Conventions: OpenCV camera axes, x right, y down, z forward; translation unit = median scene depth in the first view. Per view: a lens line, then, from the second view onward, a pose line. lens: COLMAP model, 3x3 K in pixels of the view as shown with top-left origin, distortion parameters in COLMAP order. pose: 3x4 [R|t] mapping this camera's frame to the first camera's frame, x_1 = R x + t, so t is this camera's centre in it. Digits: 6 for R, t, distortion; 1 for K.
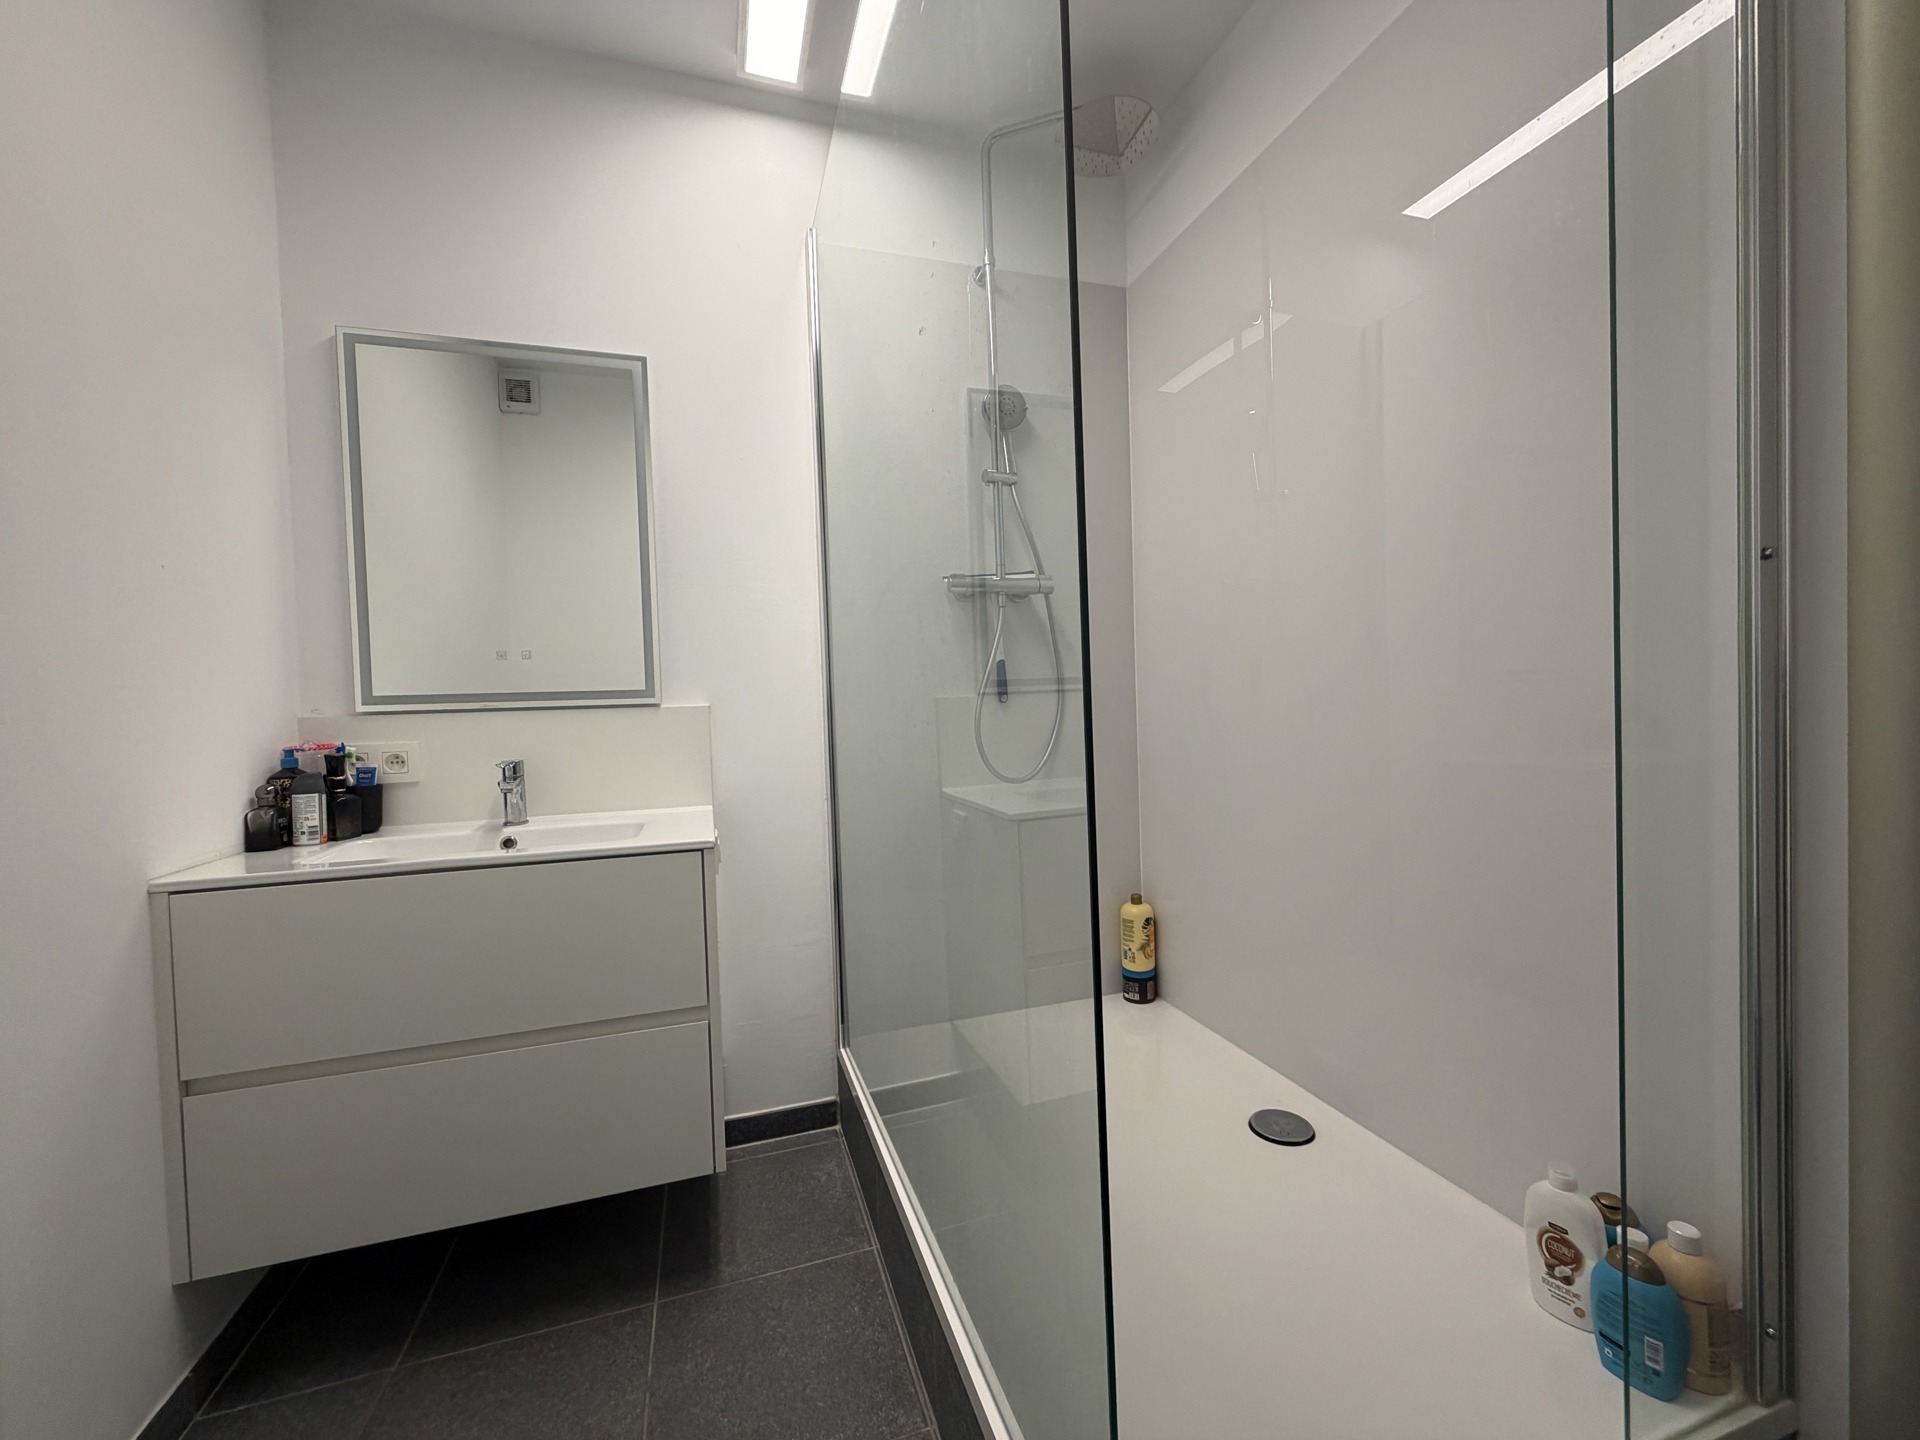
lens RADIAL K [[776.5, 0, 965.3], [0, 776.5, 723.6], [0, 0, 1]] dist [-0.023534, 0.008839]
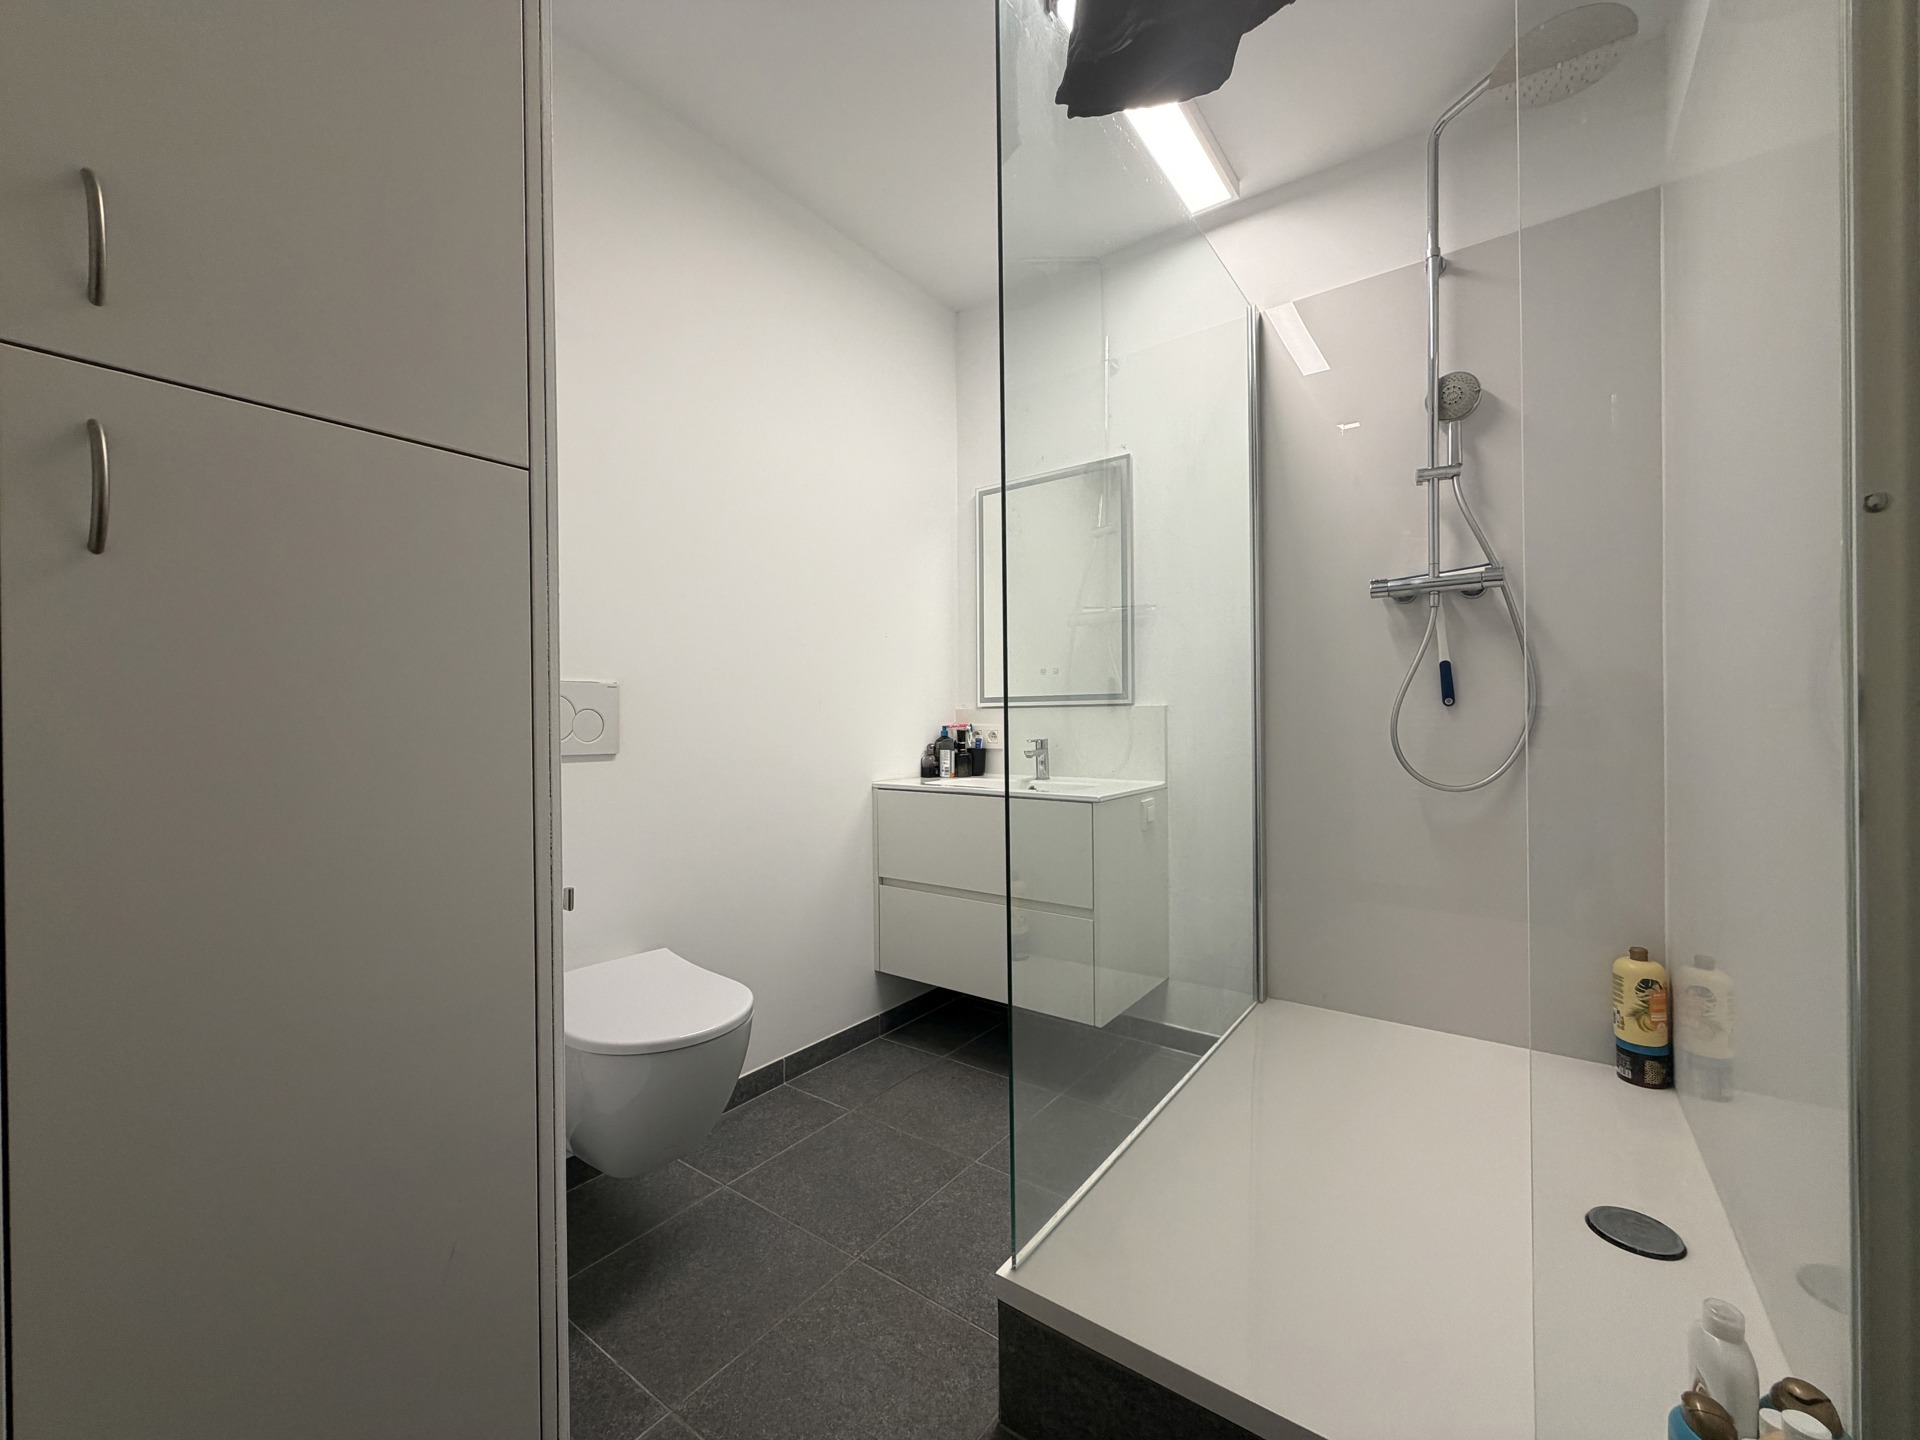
lens RADIAL K [[776.5, 0, 965.3], [0, 776.5, 723.6], [0, 0, 1]] dist [-0.023534, 0.008839]
pose [[0.556847, 0.031077, -0.830033, 0.652197], [-0.024222, 0.999482, 0.021172, -0.013263], [0.830262, 0.008316, 0.557312, -0.021454]]
